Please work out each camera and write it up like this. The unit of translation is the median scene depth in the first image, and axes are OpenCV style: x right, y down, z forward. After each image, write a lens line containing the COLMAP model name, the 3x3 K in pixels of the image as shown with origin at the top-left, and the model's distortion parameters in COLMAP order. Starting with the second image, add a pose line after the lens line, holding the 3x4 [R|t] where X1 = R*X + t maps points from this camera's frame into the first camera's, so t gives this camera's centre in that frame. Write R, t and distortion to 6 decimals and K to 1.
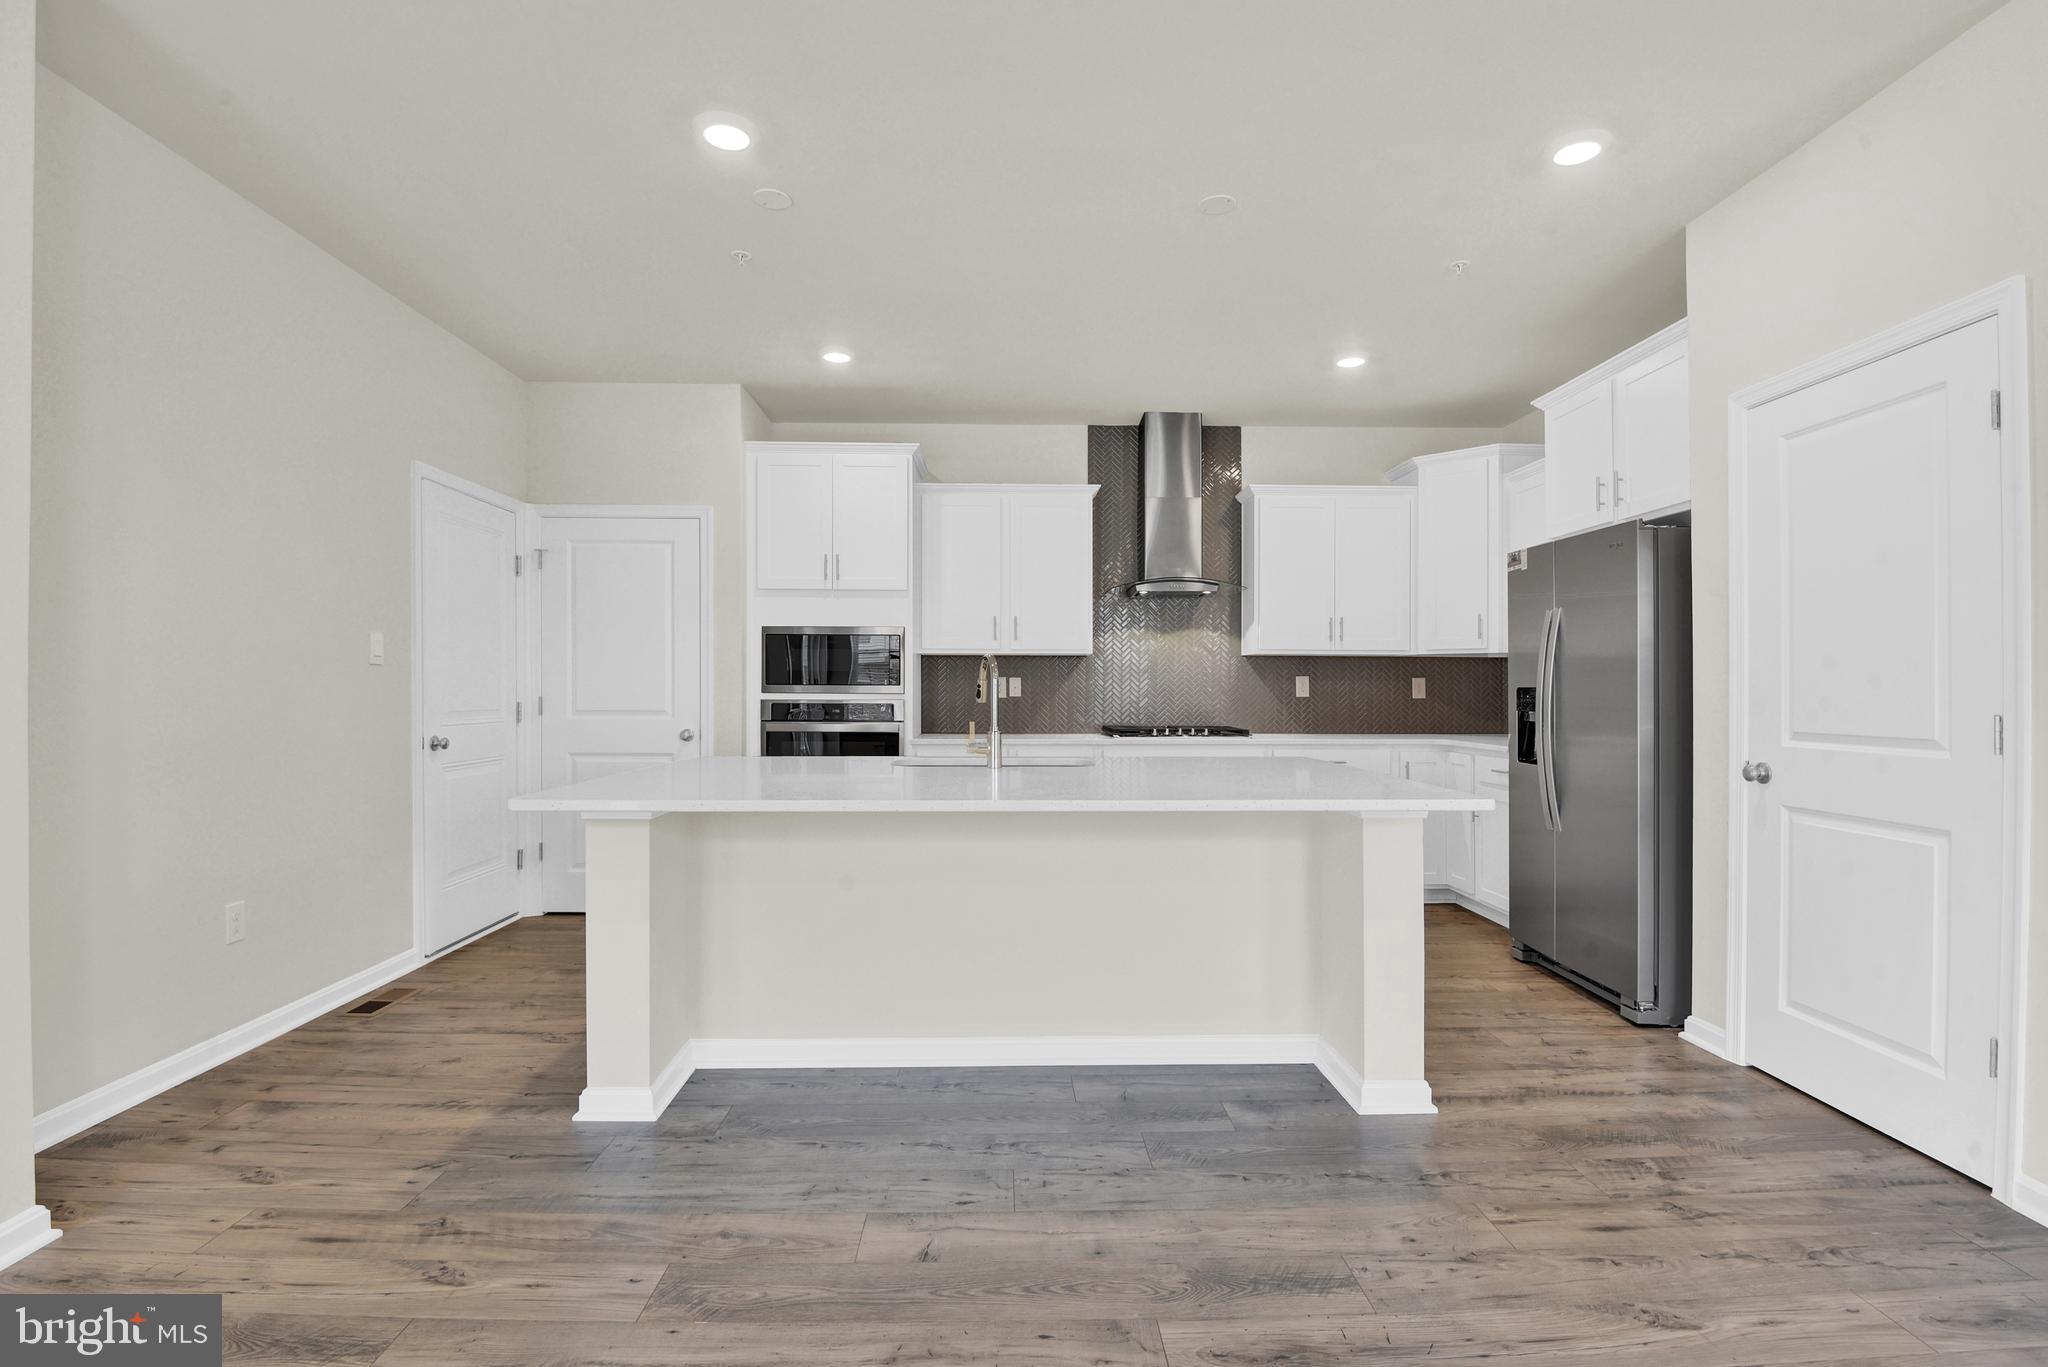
lens RADIAL K [[966.0, 0, 1026.1], [0, 966.0, 695.0], [0, 0, 1]] dist [-0.001087, -0.014166]
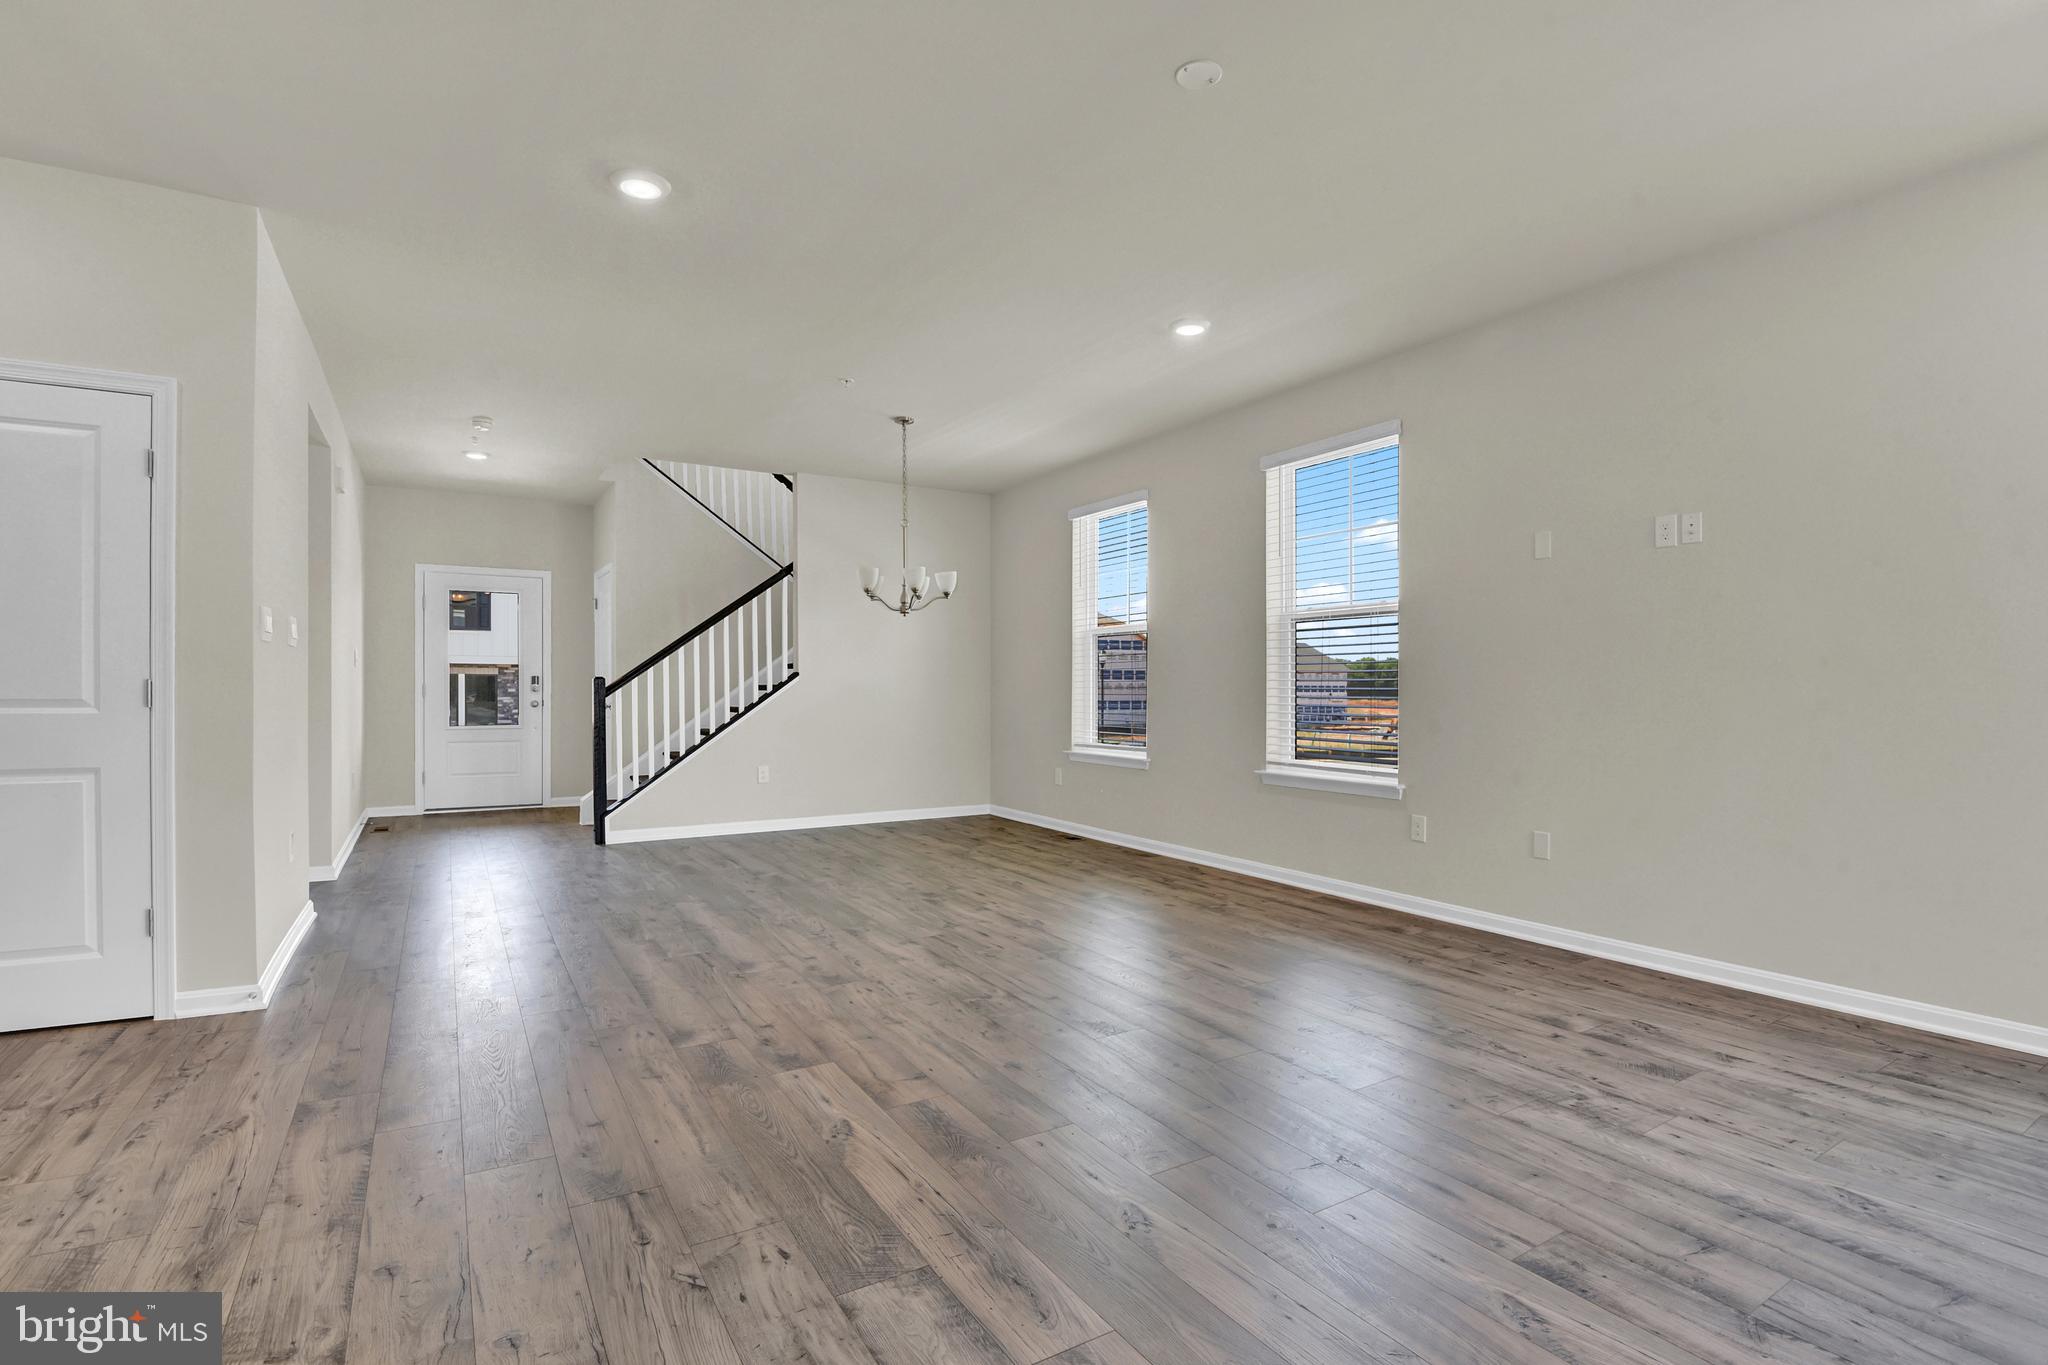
lens RADIAL K [[1013.8, 0, 990.3], [0, 1013.8, 687.8], [0, 0, 1]] dist [-0.001275, -0.000444]
pose [[-0.460040, 0.000620, 0.887898, -0.908076], [0.002556, 0.999997, 0.000626, 0.036076], [-0.887894, 0.002558, -0.460040, 0.593513]]
